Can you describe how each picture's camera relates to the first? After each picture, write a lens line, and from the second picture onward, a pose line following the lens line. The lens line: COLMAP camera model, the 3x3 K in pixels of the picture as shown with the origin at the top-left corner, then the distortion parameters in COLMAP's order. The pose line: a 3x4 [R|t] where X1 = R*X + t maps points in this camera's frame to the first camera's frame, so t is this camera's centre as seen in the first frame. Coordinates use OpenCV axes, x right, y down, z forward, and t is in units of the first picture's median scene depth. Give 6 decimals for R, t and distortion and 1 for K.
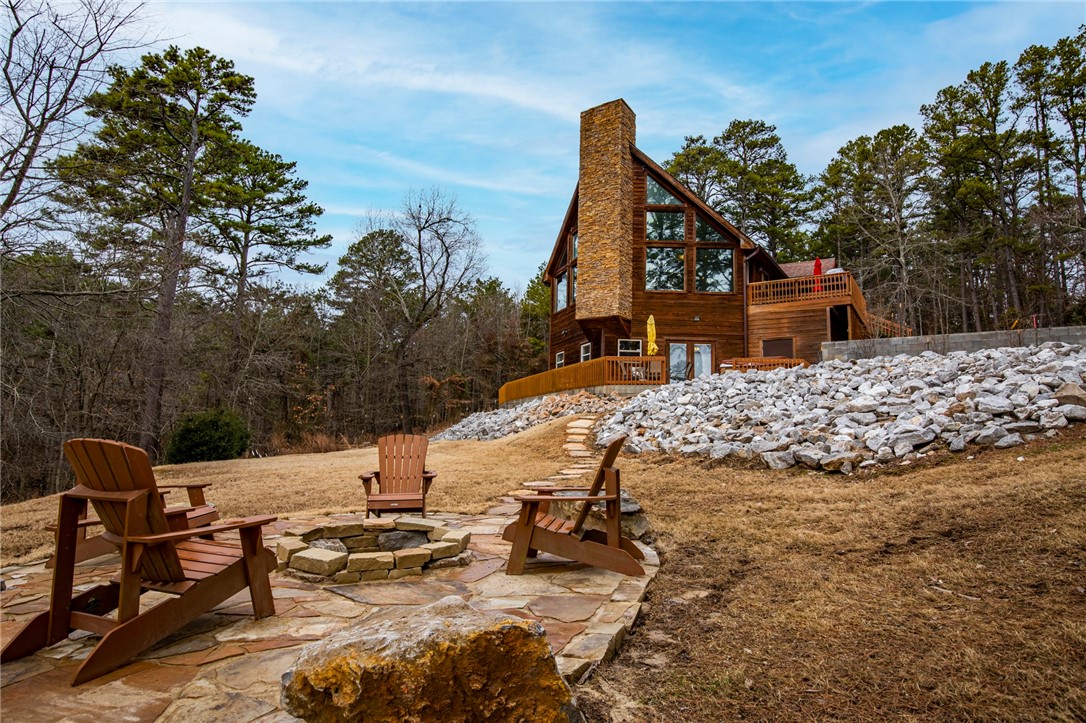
lens RADIAL K [[583.6, 0, 543.0], [0, 583.6, 361.5], [0, 0, 1]] dist [-0.021087, -0.000196]
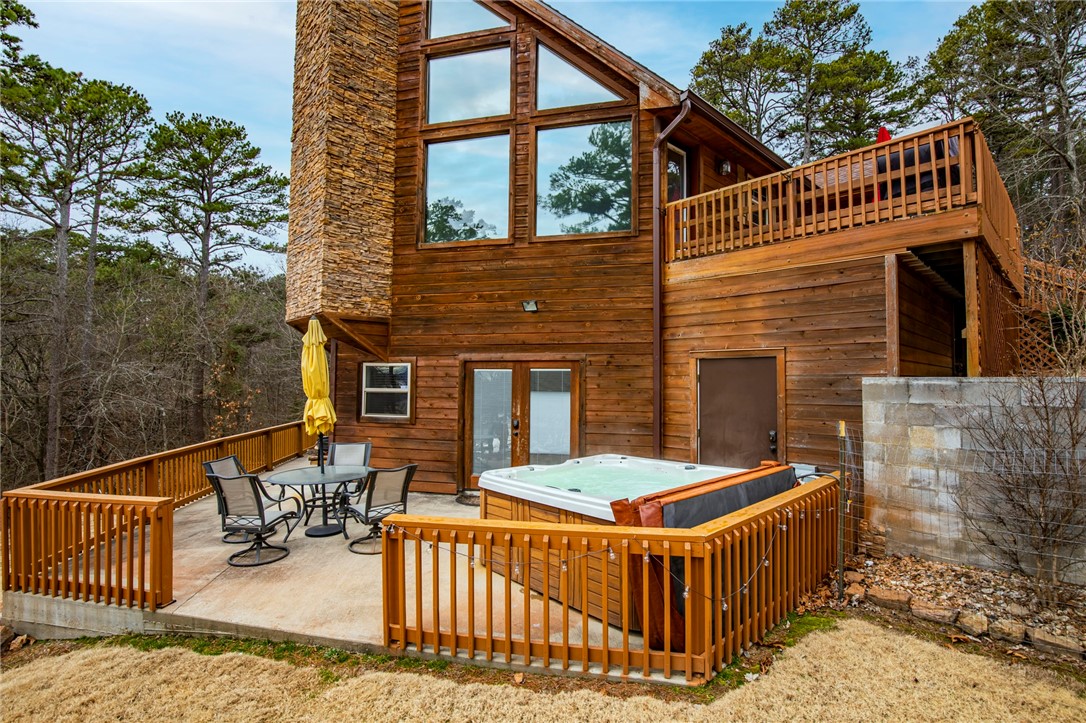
lens RADIAL K [[501.2, 0, 550.6], [0, 501.2, 361.4], [0, 0, 1]] dist [-0.034716, 0.006352]
pose [[0.975315, -0.031357, -0.218579, 0.350692], [0.052165, 0.994567, 0.090081, -0.066064], [0.214567, -0.099259, 0.971653, 0.666318]]
